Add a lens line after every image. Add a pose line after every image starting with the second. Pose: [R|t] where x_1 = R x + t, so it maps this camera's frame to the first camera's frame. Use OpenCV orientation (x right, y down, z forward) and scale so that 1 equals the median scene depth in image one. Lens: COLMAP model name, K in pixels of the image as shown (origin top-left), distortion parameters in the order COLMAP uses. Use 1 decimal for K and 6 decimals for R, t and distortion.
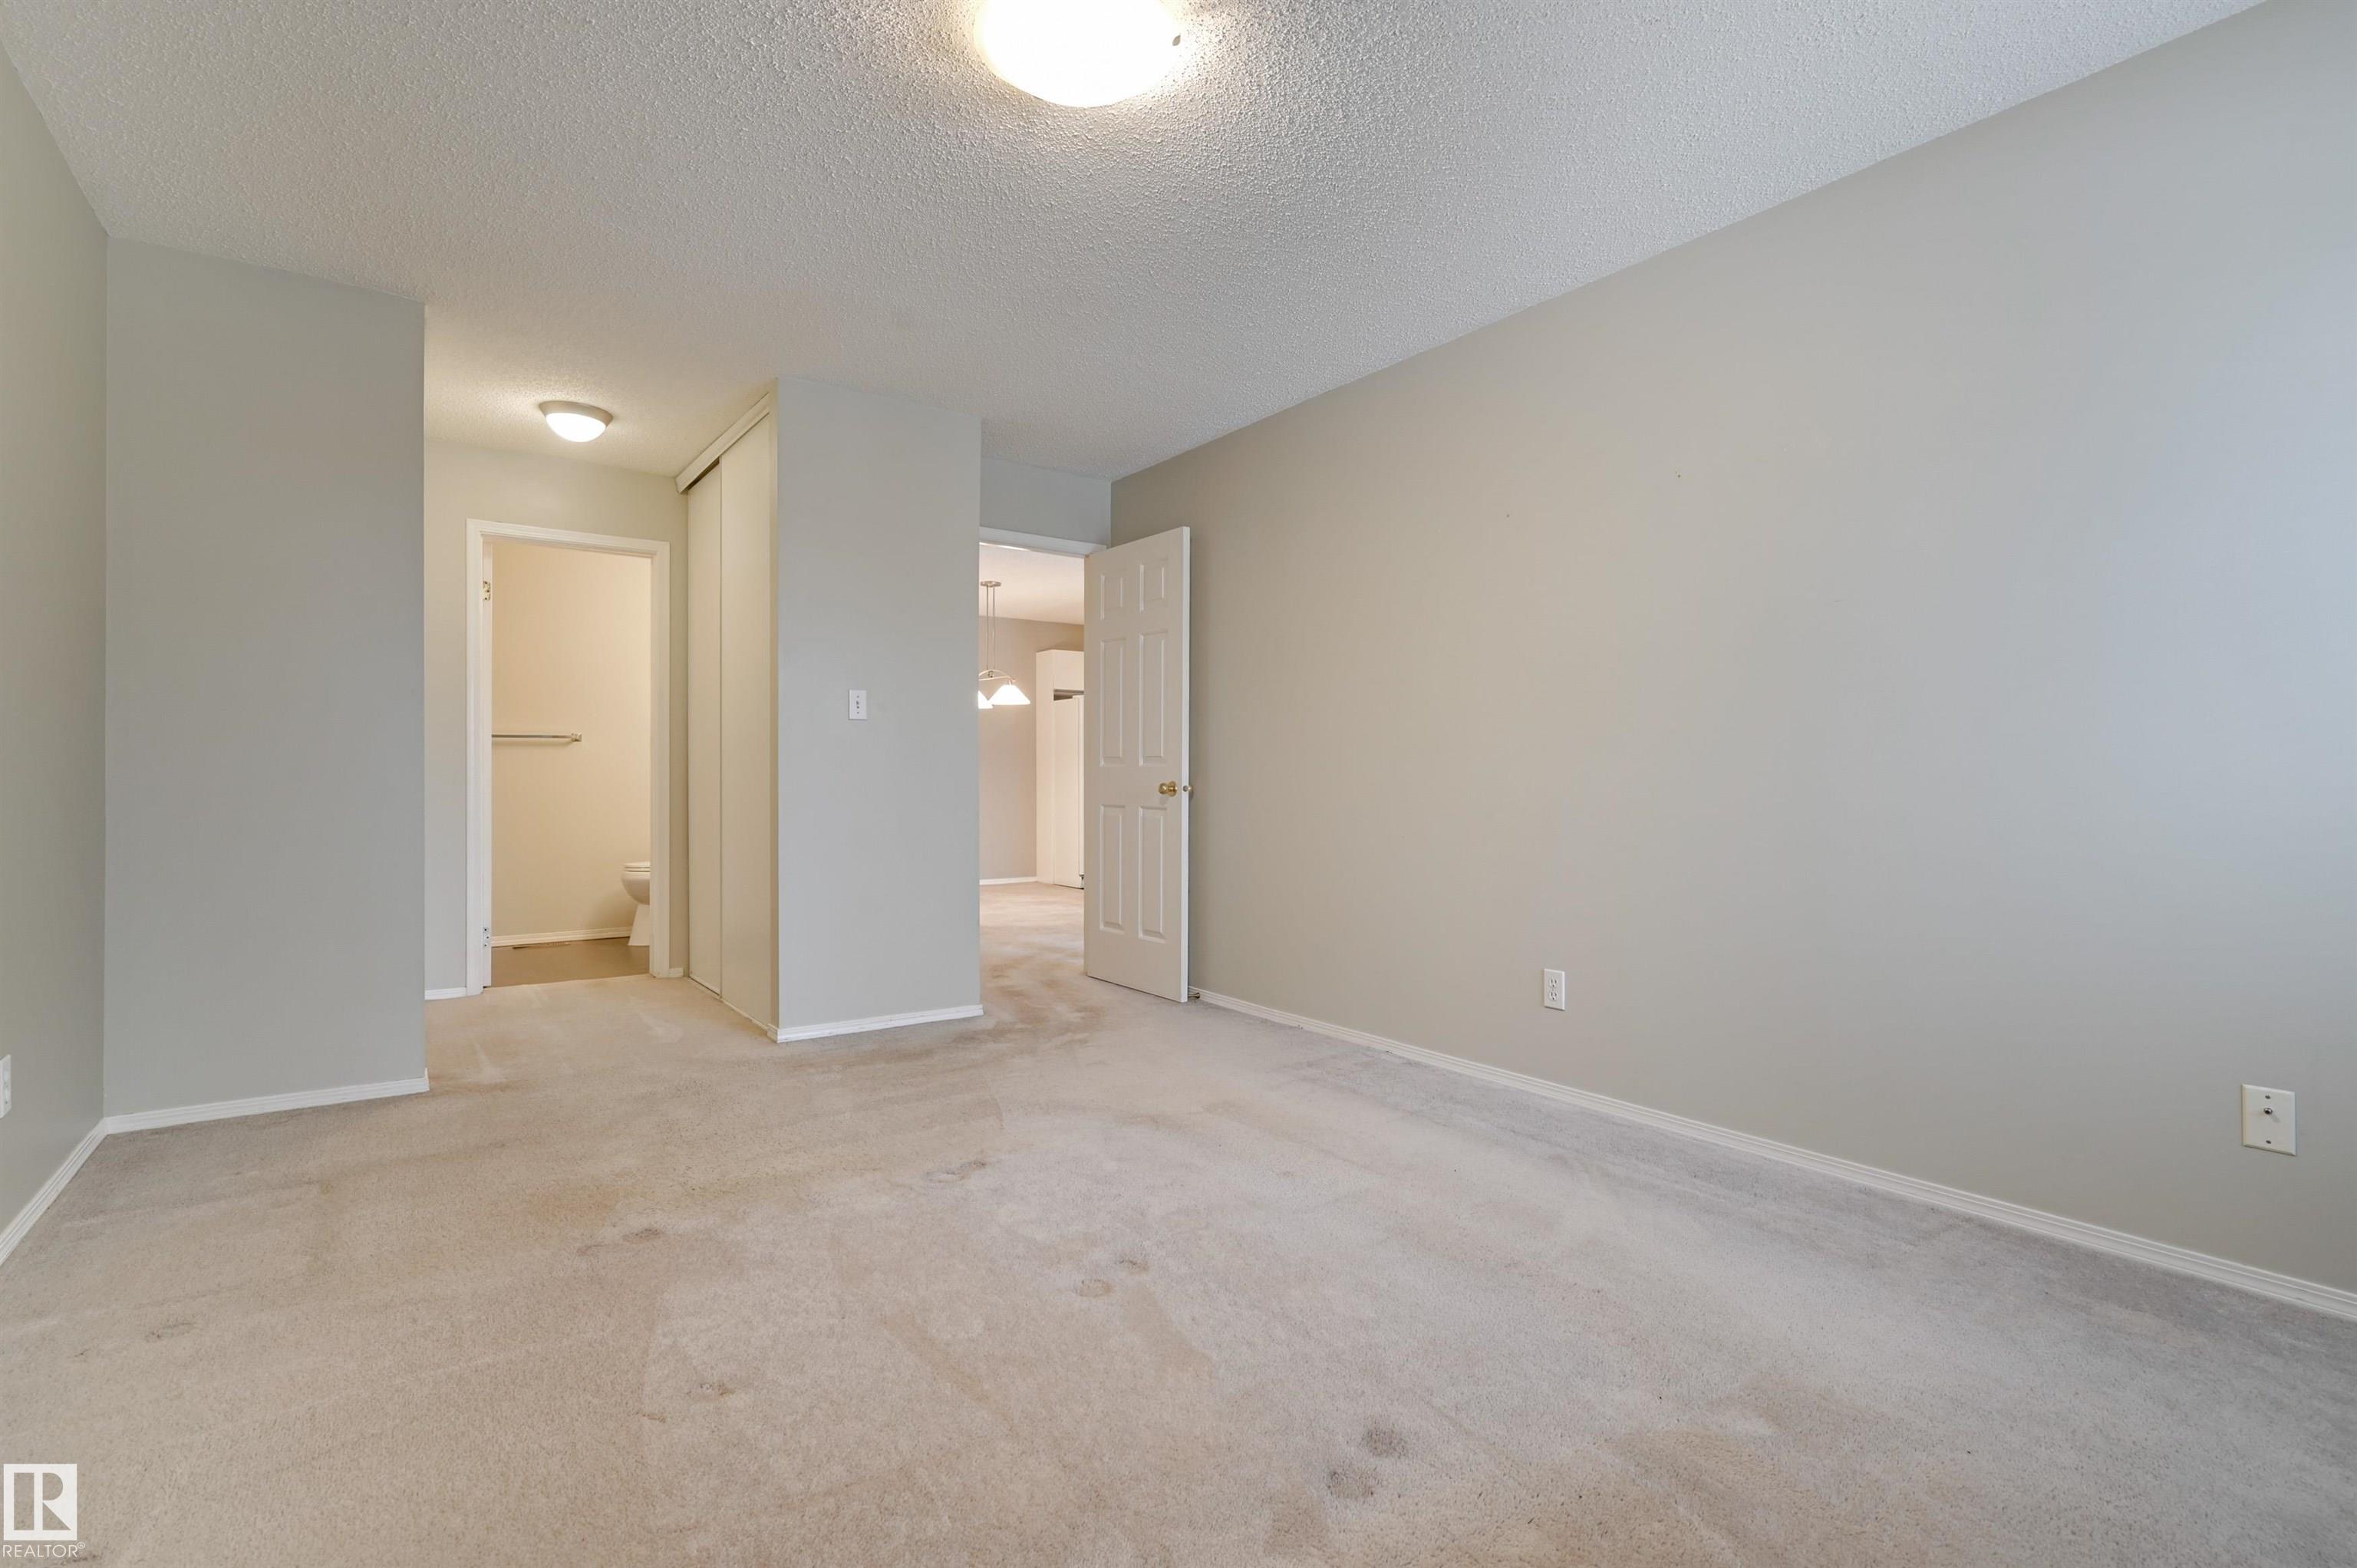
lens RADIAL K [[1103.7, 0, 1172.3], [0, 1103.7, 791.9], [0, 0, 1]] dist [-0.000297, -0.000035]
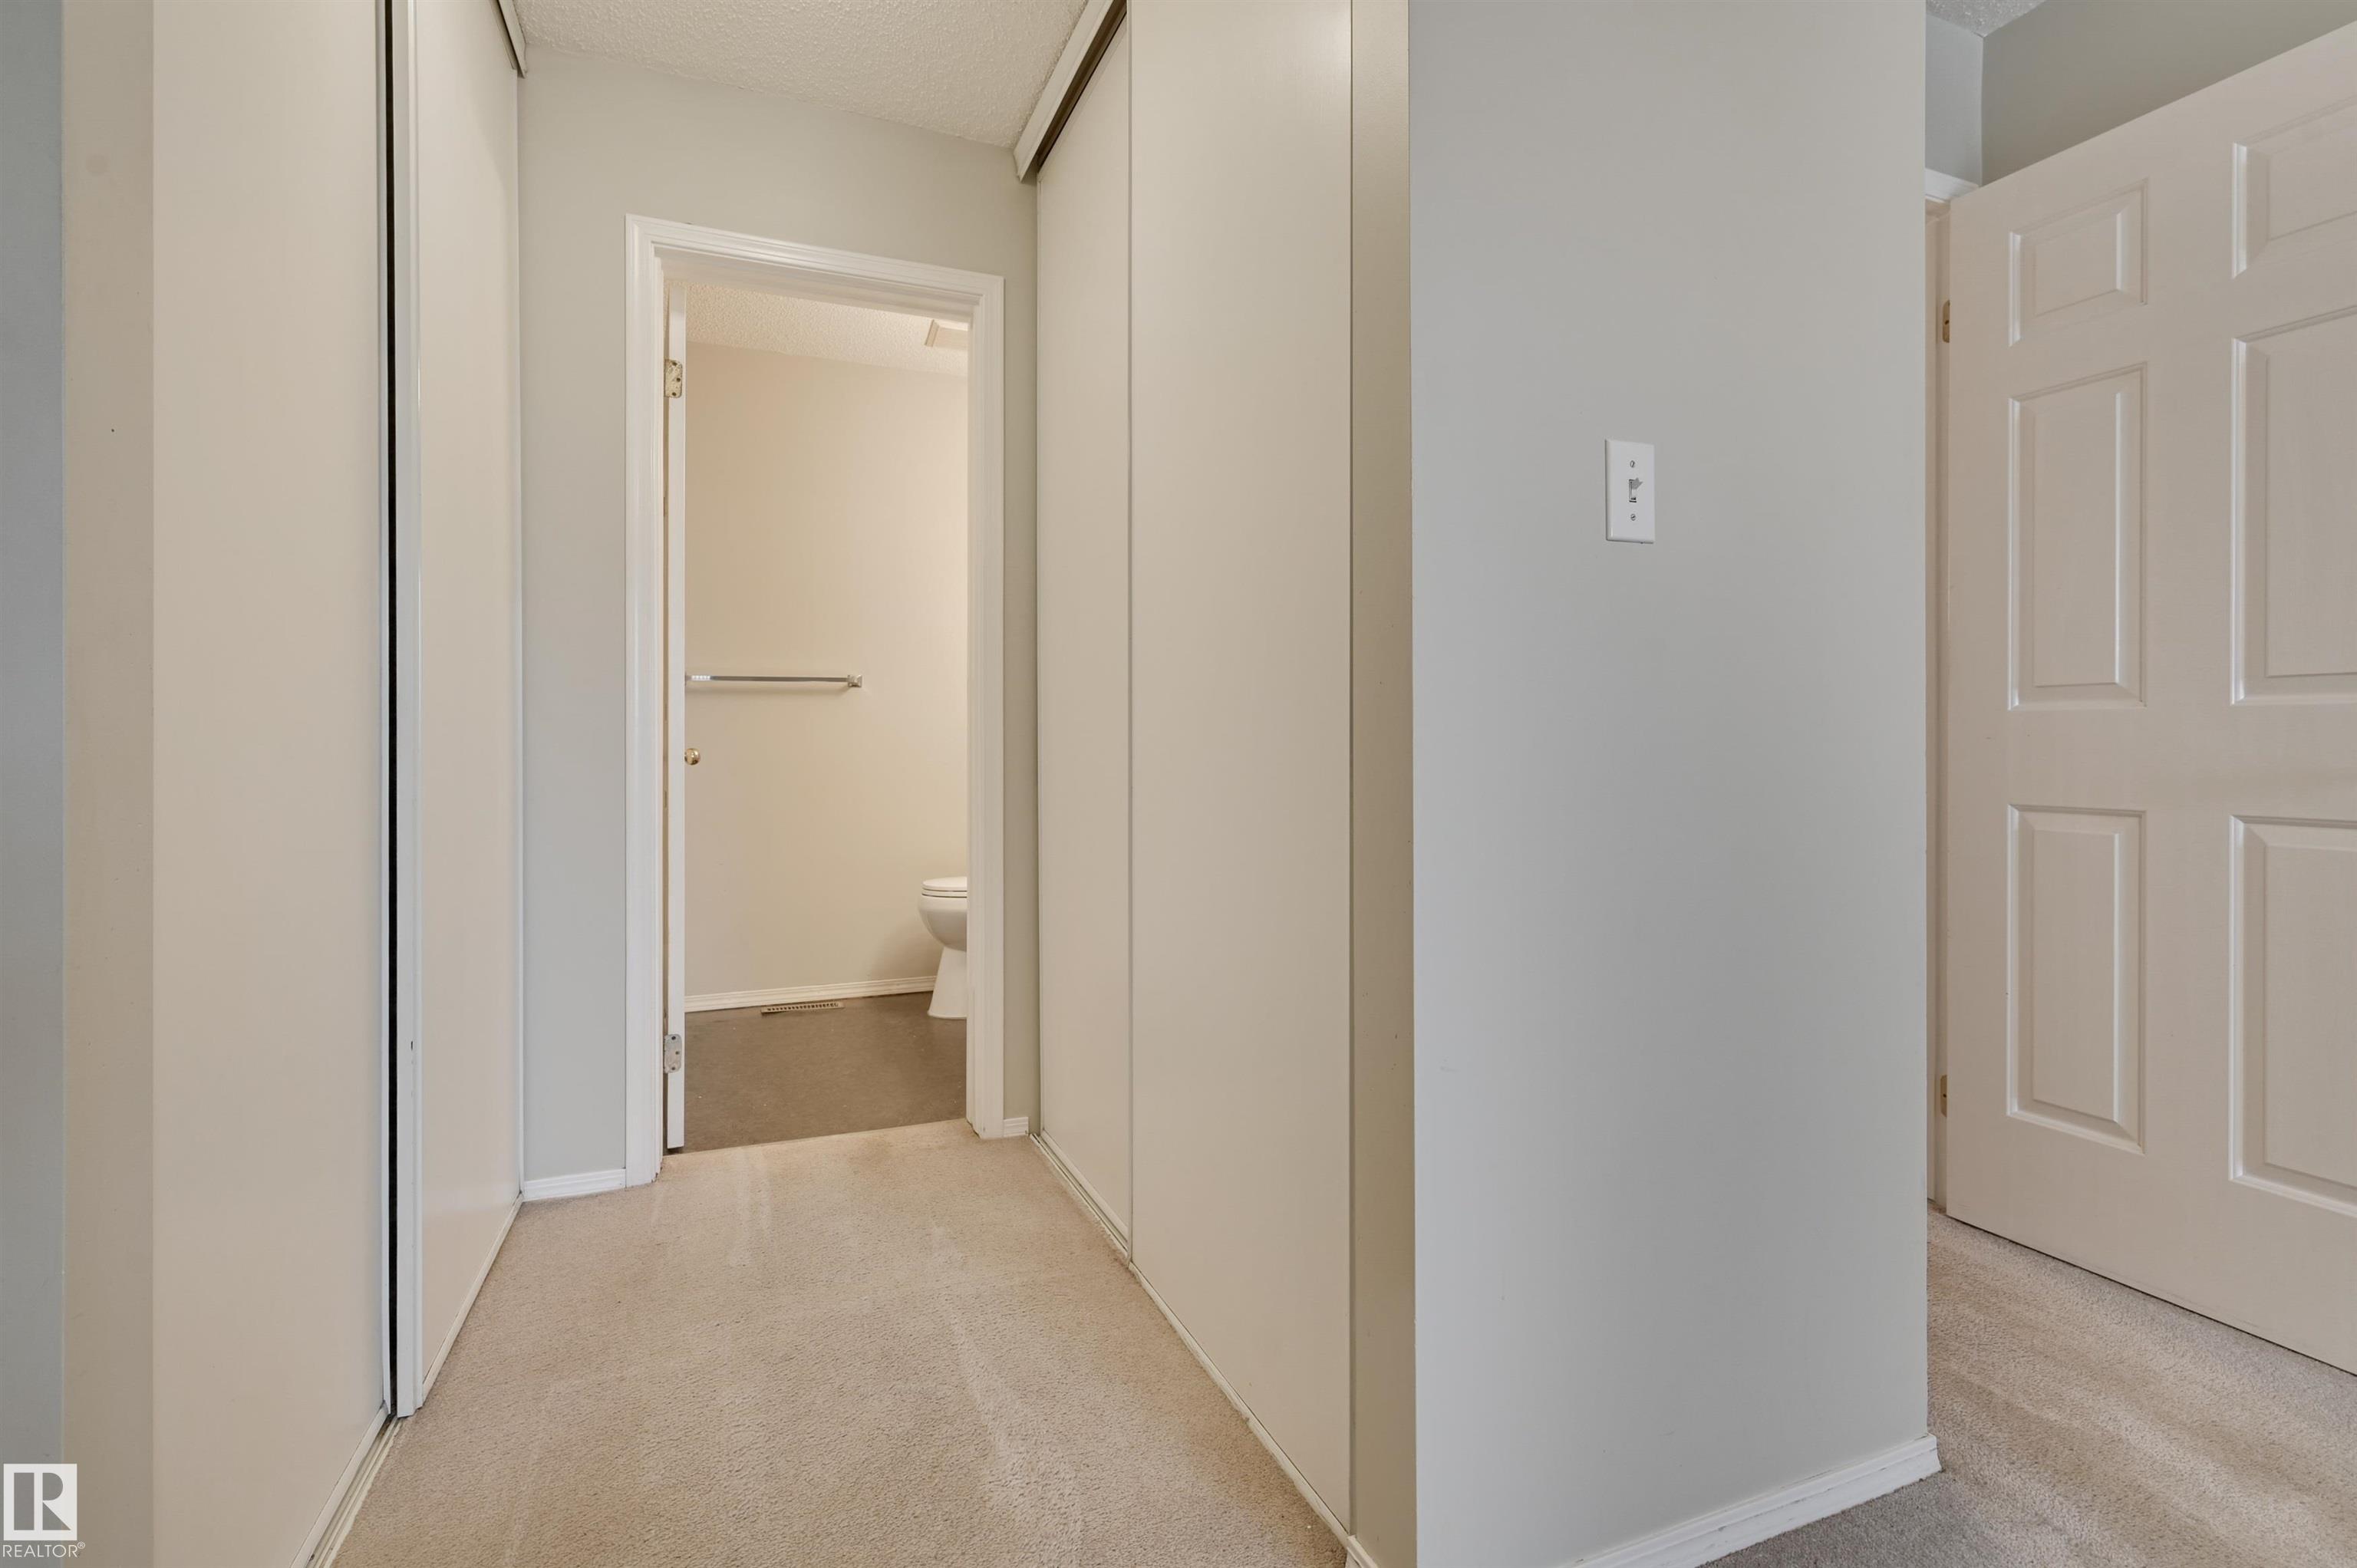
lens RADIAL K [[1103.7, 0, 1183.1], [0, 1103.7, 760.2], [0, 0, 1]] dist [-0.000297, -0.000035]
pose [[0.972973, 0.000292, -0.230920, -0.254793], [0.000617, 0.999992, 0.003864, -0.005673], [0.230919, -0.003902, 0.972965, 0.519119]]
